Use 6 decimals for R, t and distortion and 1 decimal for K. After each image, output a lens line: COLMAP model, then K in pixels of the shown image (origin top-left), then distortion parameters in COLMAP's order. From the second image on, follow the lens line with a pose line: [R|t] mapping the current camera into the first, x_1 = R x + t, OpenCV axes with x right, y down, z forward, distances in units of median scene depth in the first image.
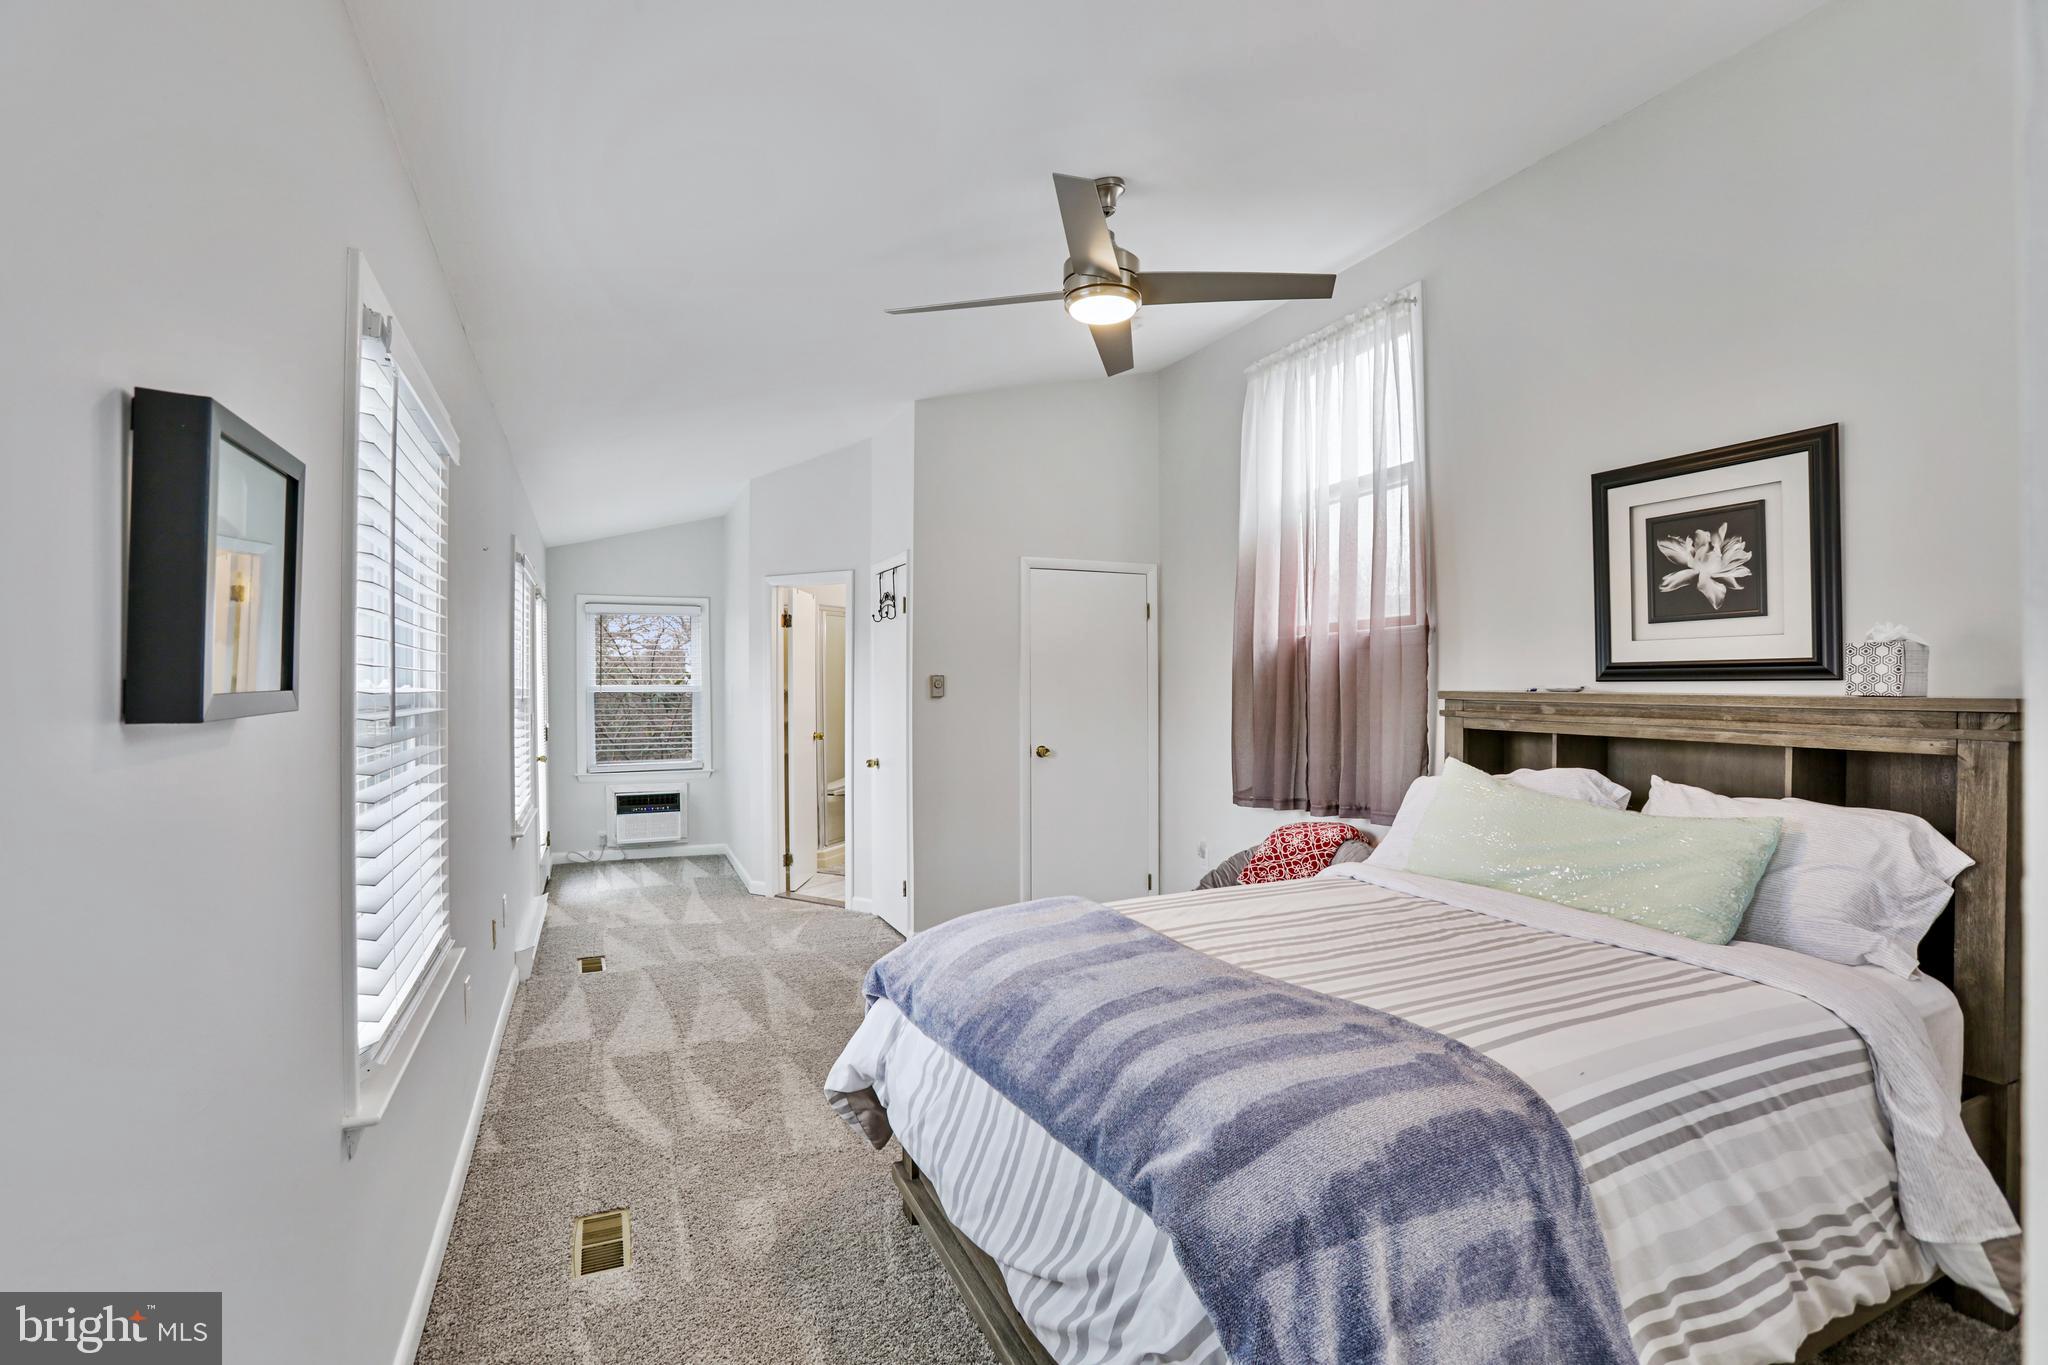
lens RADIAL K [[951.9, 0, 1024.8], [0, 951.9, 680.8], [0, 0, 1]] dist [-0.053115, 0.005567]
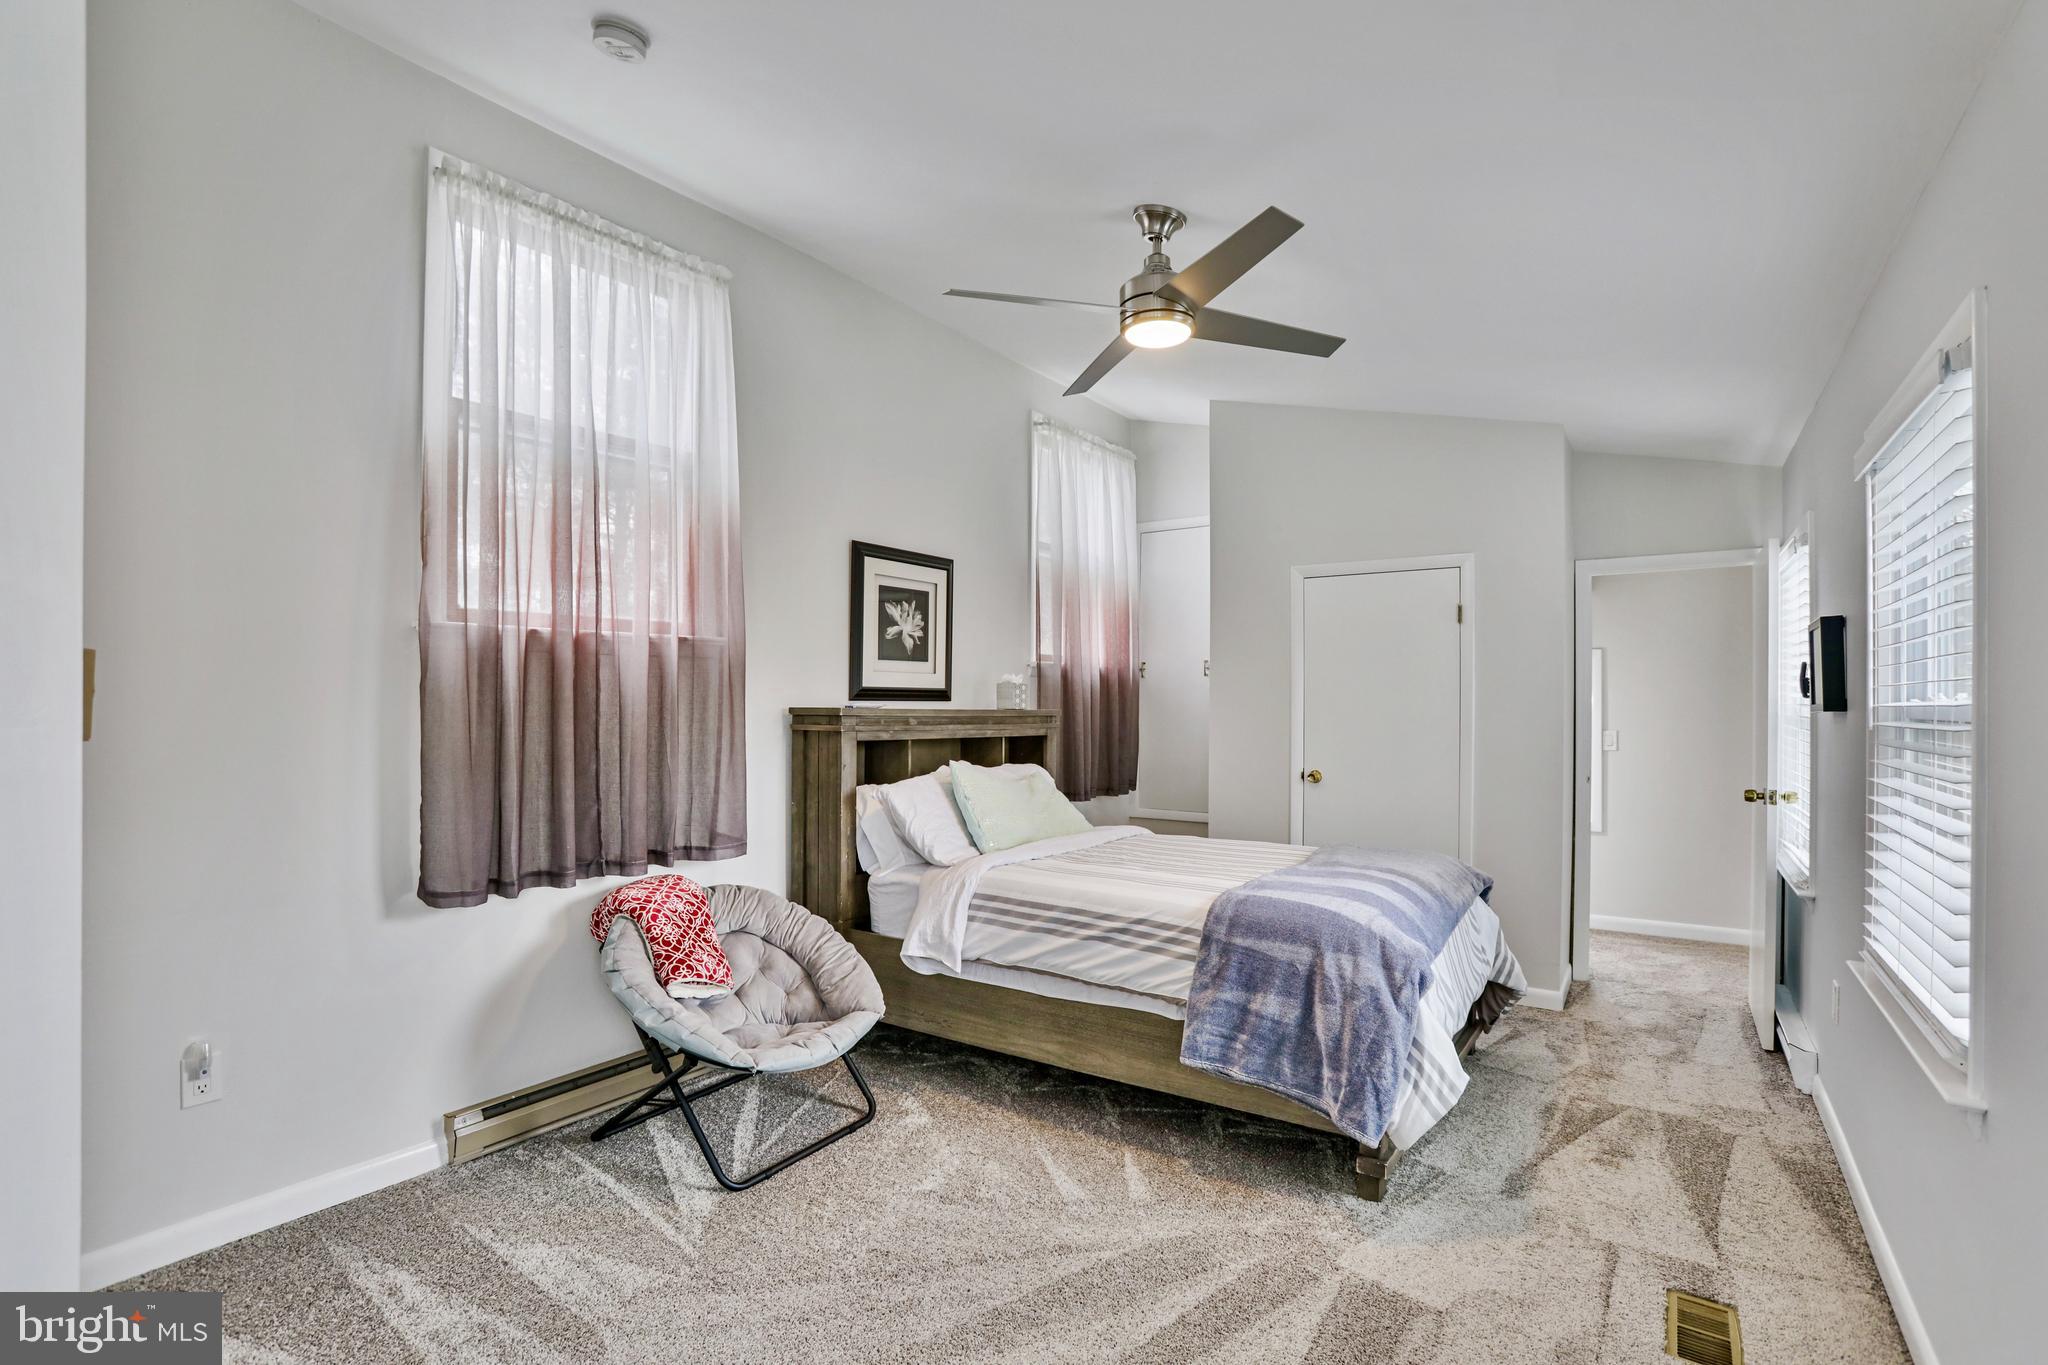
lens RADIAL K [[951.9, 0, 1023.7], [0, 951.9, 703.5], [0, 0, 1]] dist [-0.053115, 0.005567]
pose [[-0.496724, 0.001354, 0.867908, -0.707050], [-0.006906, 0.999961, -0.005512, 0.011406], [-0.867881, -0.008731, -0.496695, 1.571289]]
